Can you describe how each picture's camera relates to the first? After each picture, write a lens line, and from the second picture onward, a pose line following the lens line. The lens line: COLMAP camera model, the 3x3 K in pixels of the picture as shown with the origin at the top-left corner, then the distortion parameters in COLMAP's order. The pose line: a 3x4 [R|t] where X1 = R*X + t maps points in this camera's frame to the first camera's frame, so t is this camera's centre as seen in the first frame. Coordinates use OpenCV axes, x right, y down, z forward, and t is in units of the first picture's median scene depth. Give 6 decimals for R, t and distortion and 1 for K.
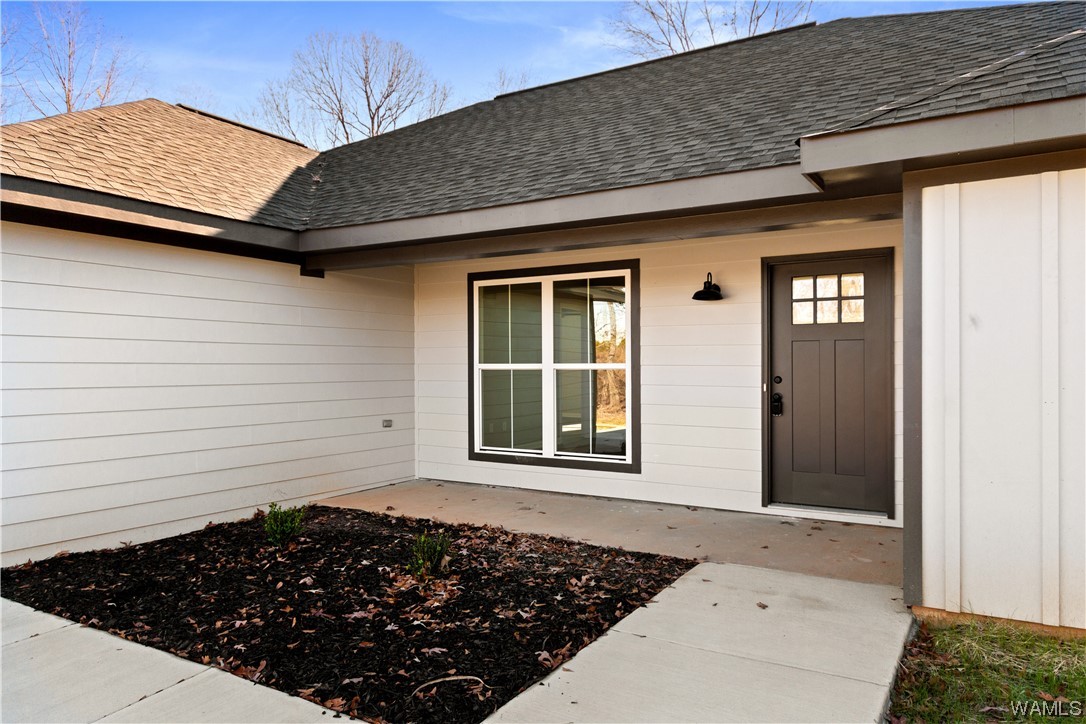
lens RADIAL K [[735.1, 0, 543.0], [0, 735.1, 362.0], [0, 0, 1]] dist [0.004872, -0.000555]
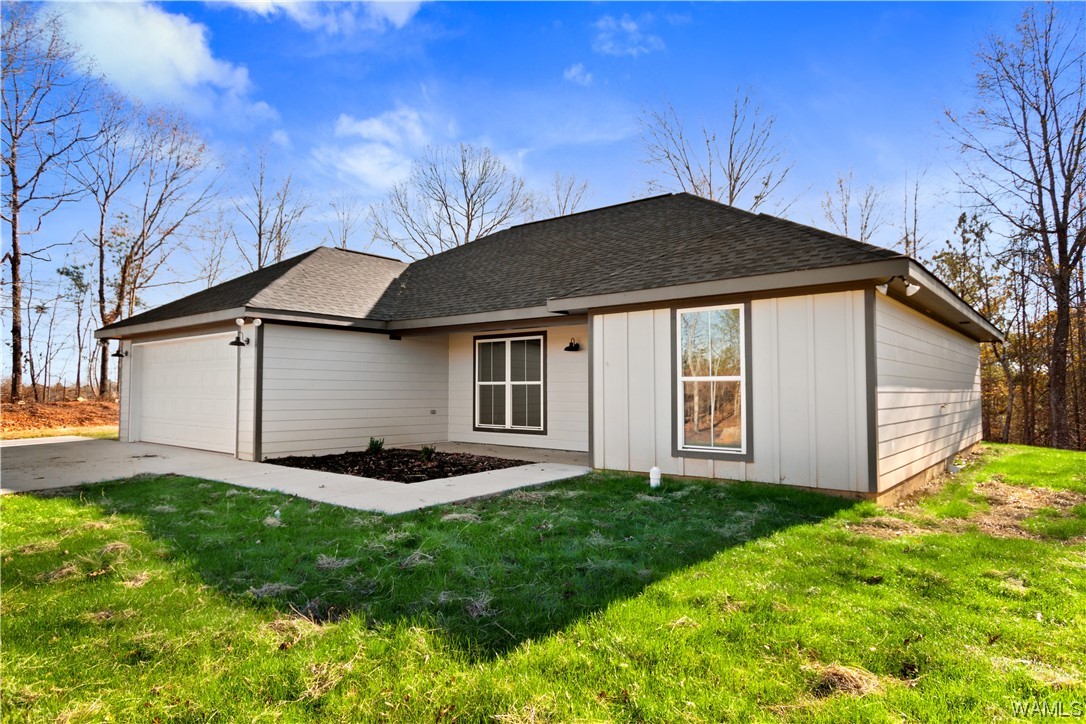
lens RADIAL K [[648.1, 0, 543.0], [0, 648.1, 362.0], [0, 0, 1]] dist [0.001218, 0.000430]
pose [[0.990826, -0.000762, -0.135144, 0.340570], [-0.004729, 0.999176, -0.040299, 0.019627], [0.135064, 0.040569, 0.990006, -0.742714]]
